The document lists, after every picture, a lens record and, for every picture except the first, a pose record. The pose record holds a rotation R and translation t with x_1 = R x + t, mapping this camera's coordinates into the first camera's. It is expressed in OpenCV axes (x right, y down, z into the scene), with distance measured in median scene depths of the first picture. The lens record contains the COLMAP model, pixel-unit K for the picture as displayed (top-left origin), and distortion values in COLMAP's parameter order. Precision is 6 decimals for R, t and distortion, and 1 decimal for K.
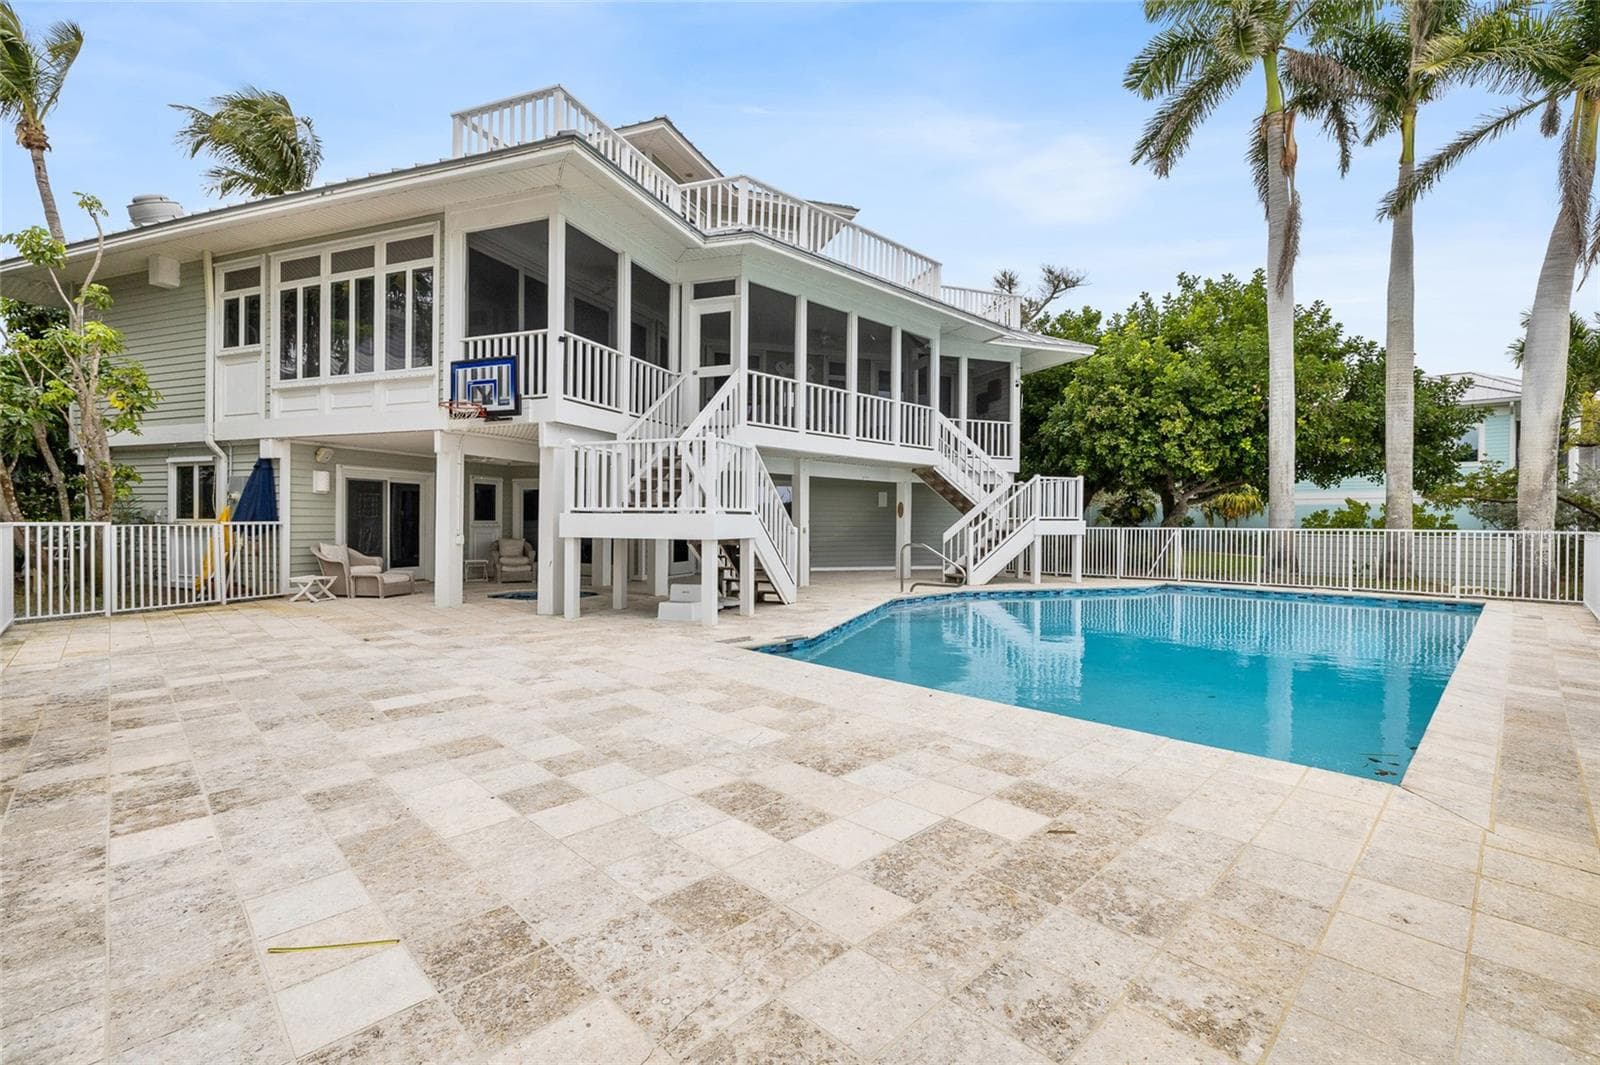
lens RADIAL K [[720.5, 0, 796.9], [0, 720.5, 527.7], [0, 0, 1]] dist [-0.013805, -0.000203]
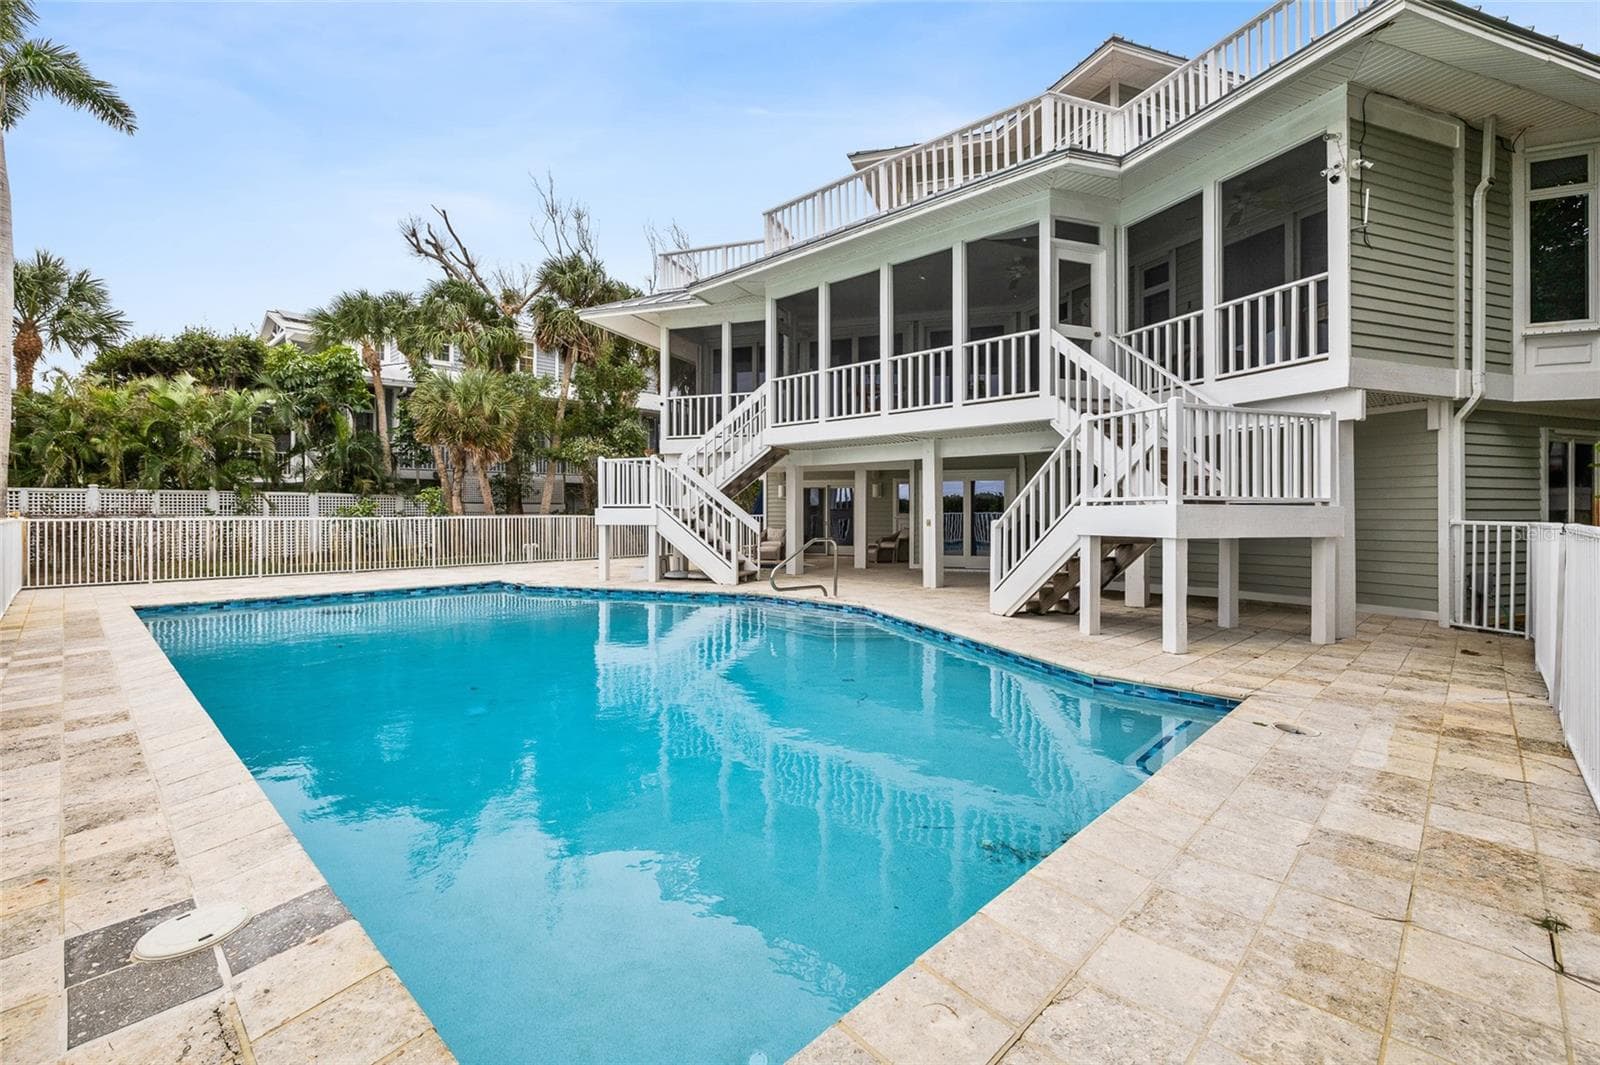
lens RADIAL K [[730.3, 0, 793.2], [0, 730.3, 510.9], [0, 0, 1]] dist [-0.021283, -0.000334]
pose [[0.078081, -0.010646, -0.996890, 0.826001], [-0.011659, 0.999865, -0.011591, -0.001382], [0.996879, 0.012528, 0.077946, 0.751022]]
